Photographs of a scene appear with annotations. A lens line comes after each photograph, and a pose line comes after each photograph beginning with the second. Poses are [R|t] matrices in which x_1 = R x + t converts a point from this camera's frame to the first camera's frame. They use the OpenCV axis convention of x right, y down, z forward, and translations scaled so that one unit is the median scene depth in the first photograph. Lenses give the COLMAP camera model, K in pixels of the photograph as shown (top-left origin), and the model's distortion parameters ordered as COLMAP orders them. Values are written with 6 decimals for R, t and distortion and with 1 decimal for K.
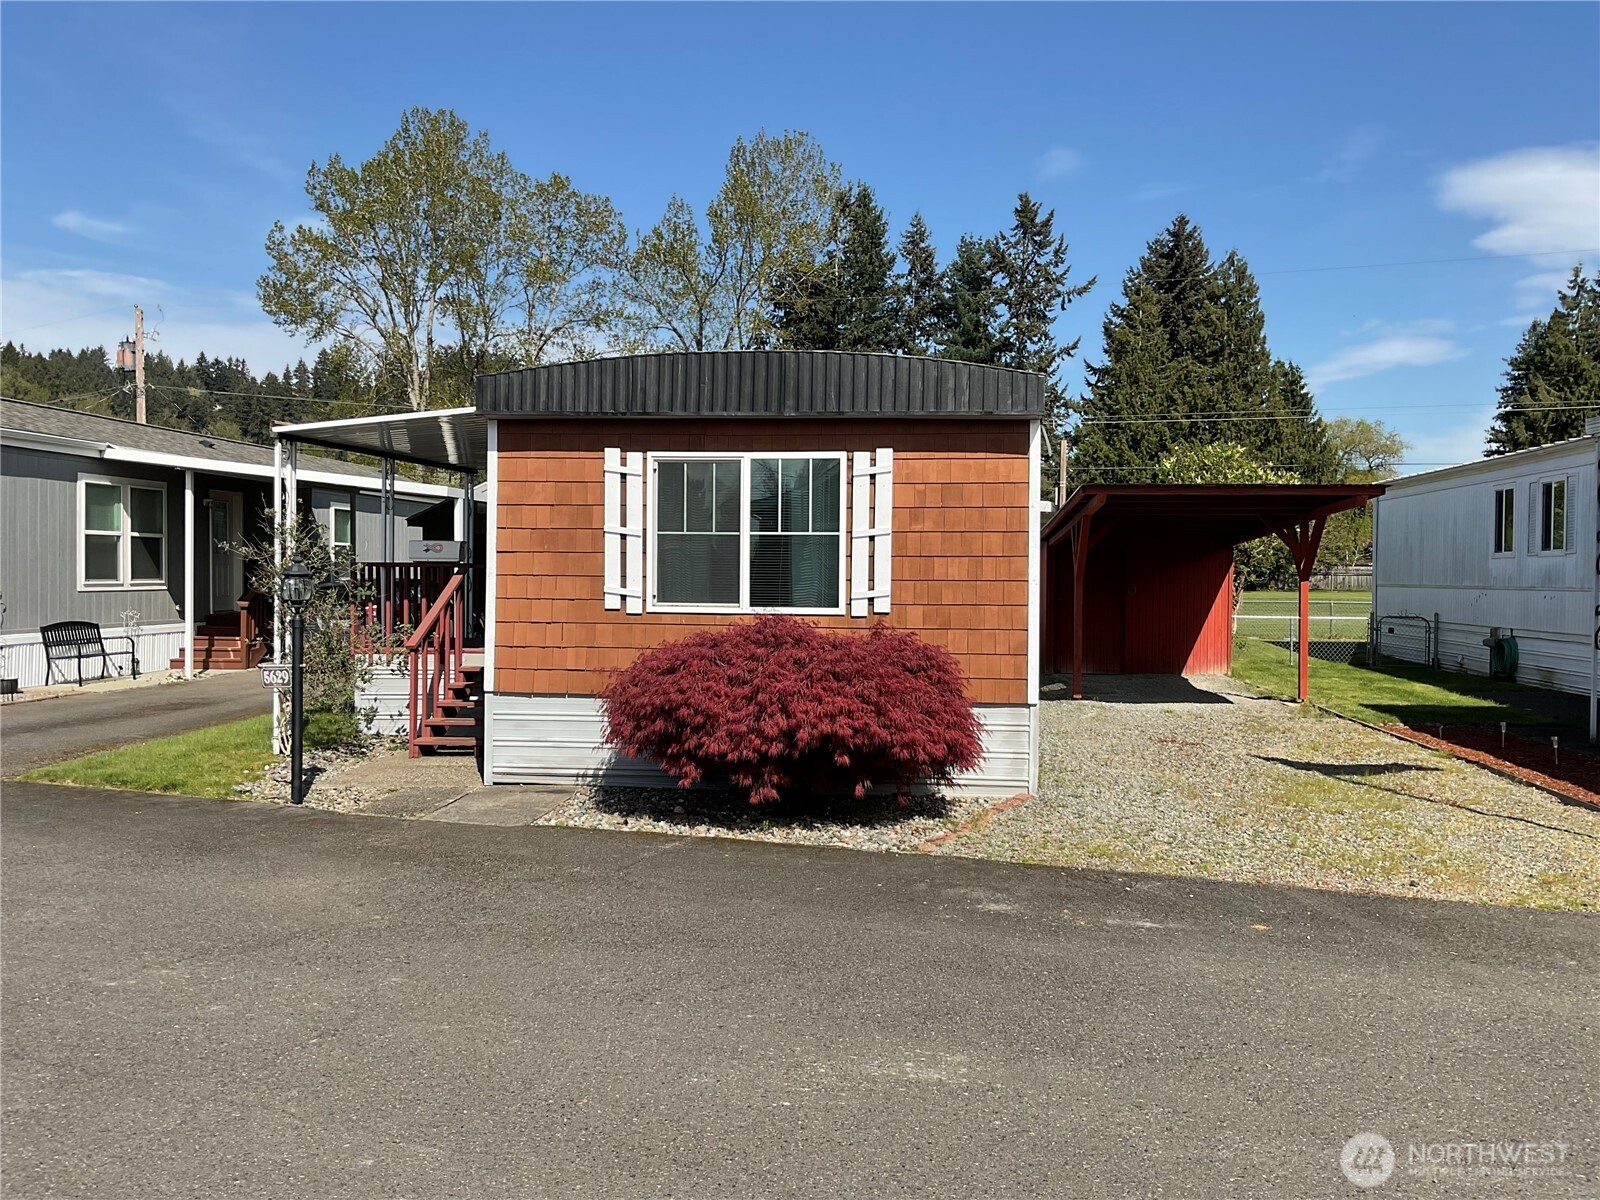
lens RADIAL K [[1311.4, 0, 800.0], [0, 1311.4, 600.0], [0, 0, 1]] dist [0.103857, -0.203297]
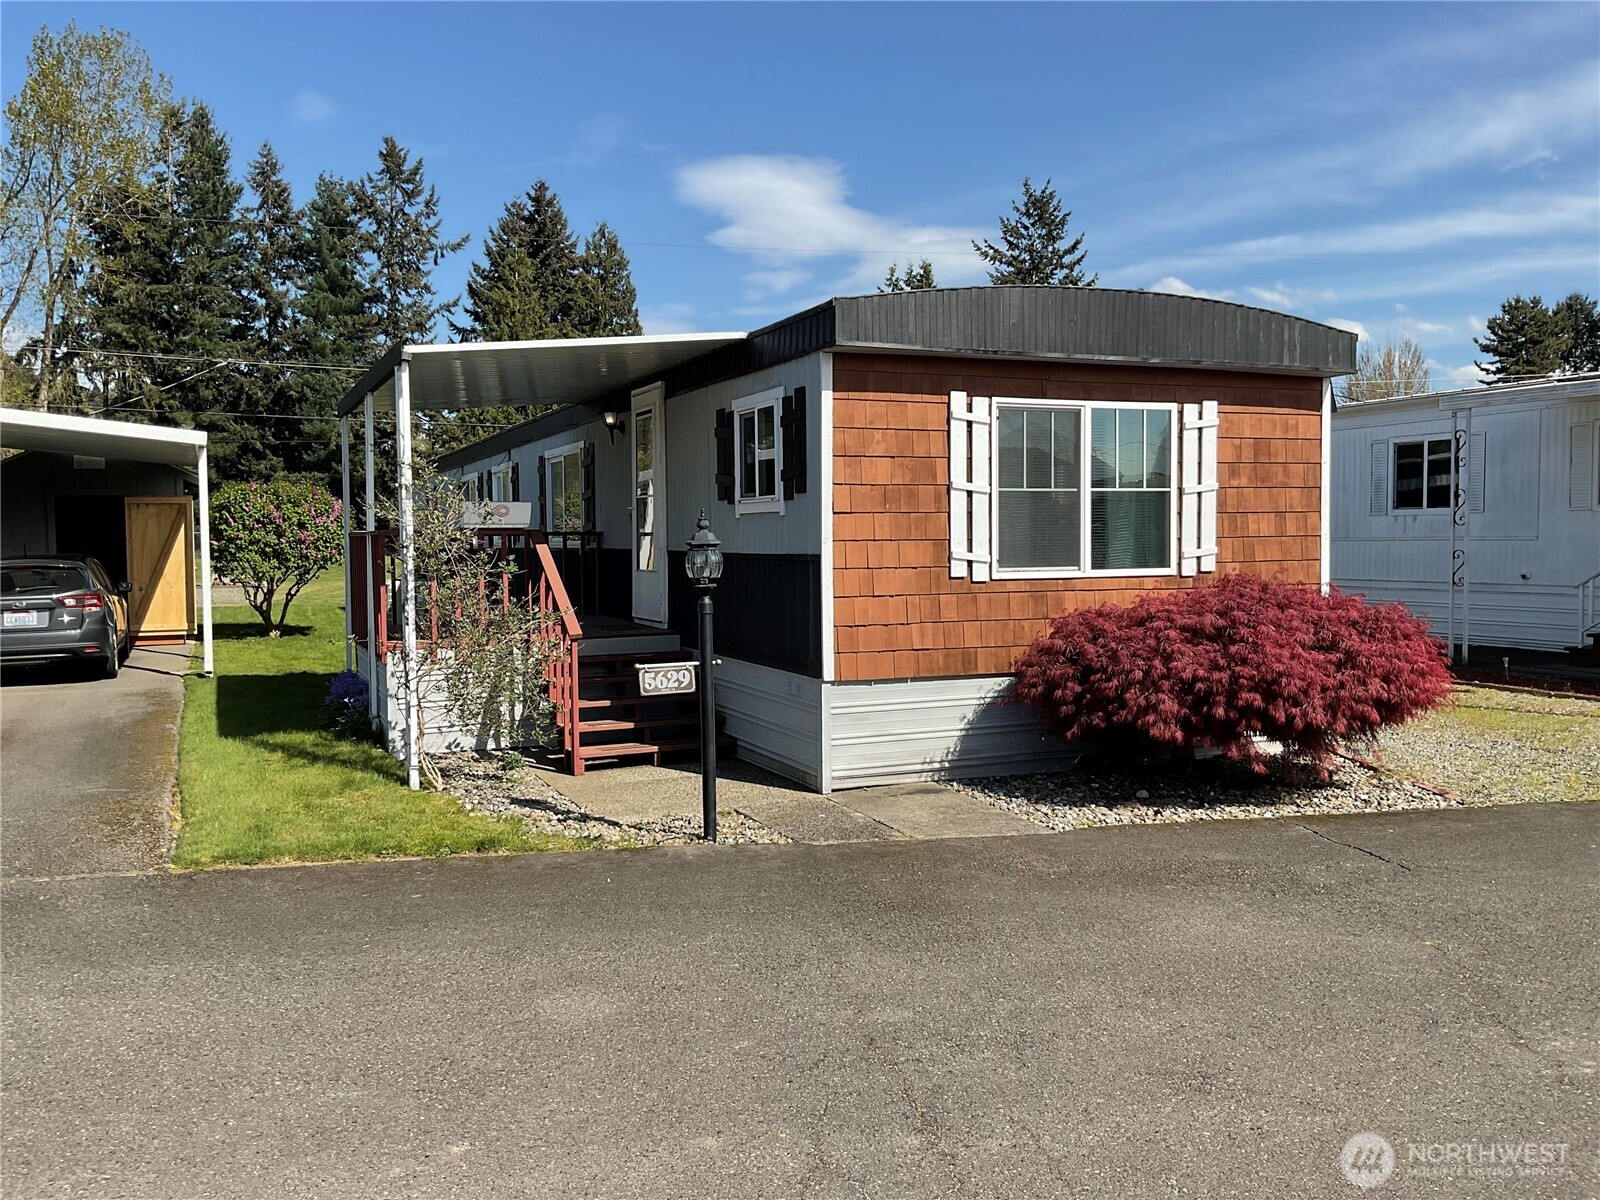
lens RADIAL K [[1311.4, 0, 800.0], [0, 1311.4, 600.0], [0, 0, 1]] dist [0.103857, -0.203297]
pose [[0.866006, -0.040851, 0.498362, -0.297376], [0.027539, 0.999041, 0.034038, -0.004674], [-0.499275, -0.015753, 0.866301, 0.132041]]
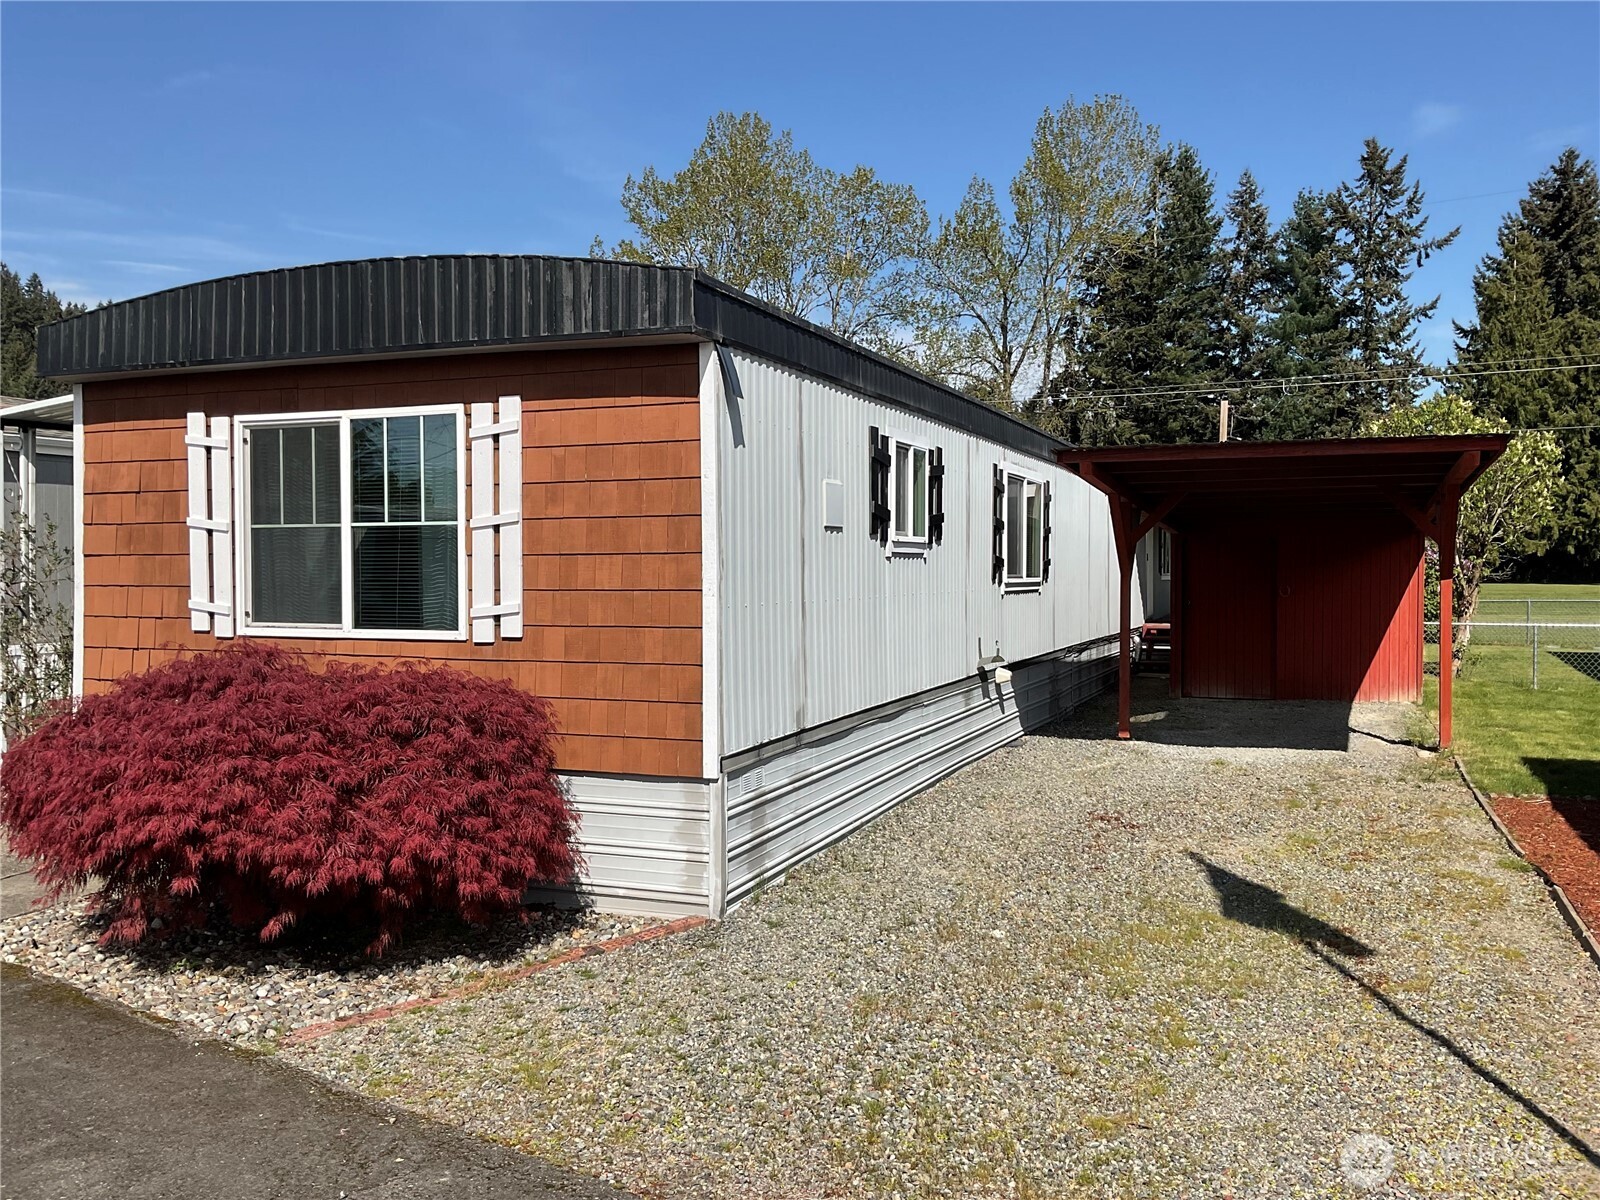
lens RADIAL K [[1316.6, 0, 800.0], [0, 1316.6, 600.0], [0, 0, 1]] dist [0.106818, -0.236905]
pose [[0.964113, -0.004358, -0.265457, 0.168991], [0.005150, 0.999984, 0.002287, -0.004641], [0.265442, -0.003572, 0.964120, 0.163818]]
